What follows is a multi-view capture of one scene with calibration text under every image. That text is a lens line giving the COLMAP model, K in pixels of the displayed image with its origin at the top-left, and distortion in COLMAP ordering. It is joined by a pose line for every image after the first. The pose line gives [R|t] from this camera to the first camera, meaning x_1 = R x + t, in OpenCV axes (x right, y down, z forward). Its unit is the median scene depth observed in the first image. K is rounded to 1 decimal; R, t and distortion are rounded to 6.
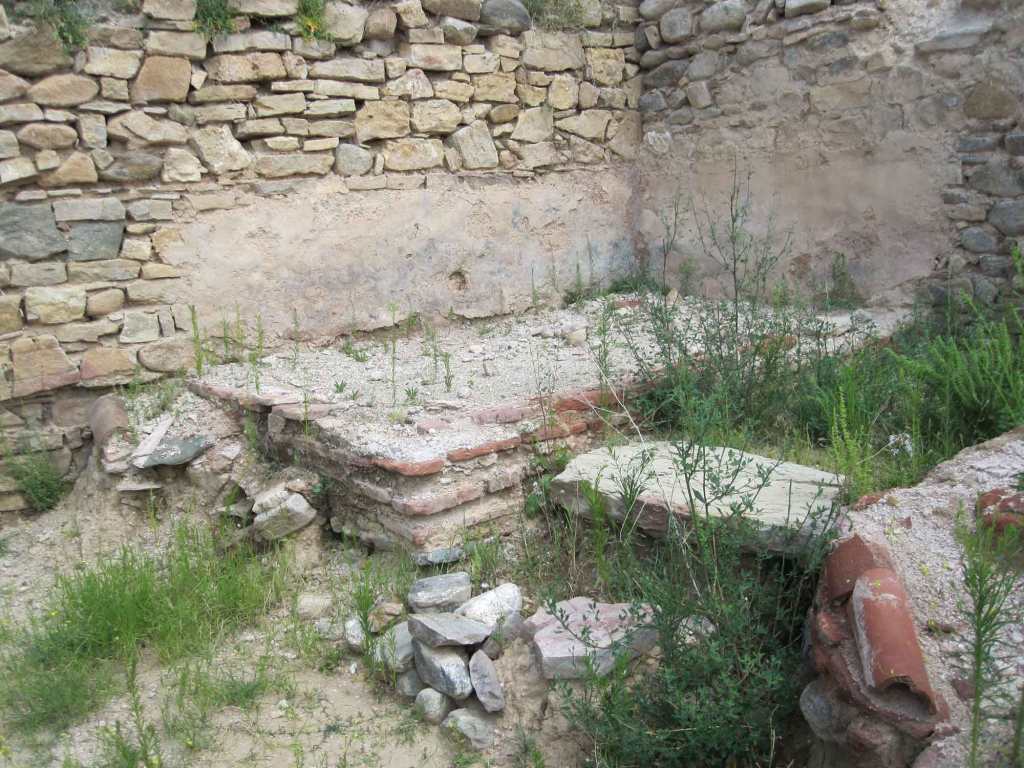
lens RADIAL K [[1003.5, 0, 512.0], [0, 1003.5, 384.0], [0, 0, 1]] dist [-0.096777, 0.072517]
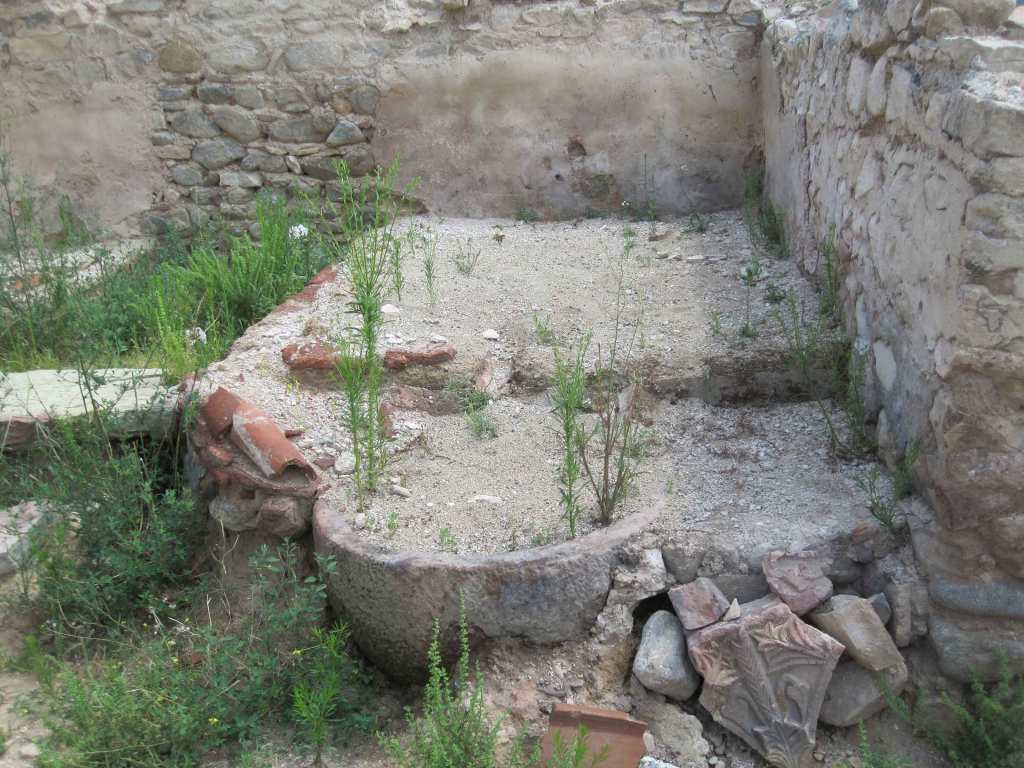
lens RADIAL K [[1003.5, 0, 512.0], [0, 1003.5, 384.0], [0, 0, 1]] dist [-0.096777, 0.072517]
pose [[0.674332, -0.182100, 0.715623, -0.164262], [0.146559, 0.982842, 0.111995, 0.025369], [-0.723738, 0.029359, 0.689450, -0.103876]]
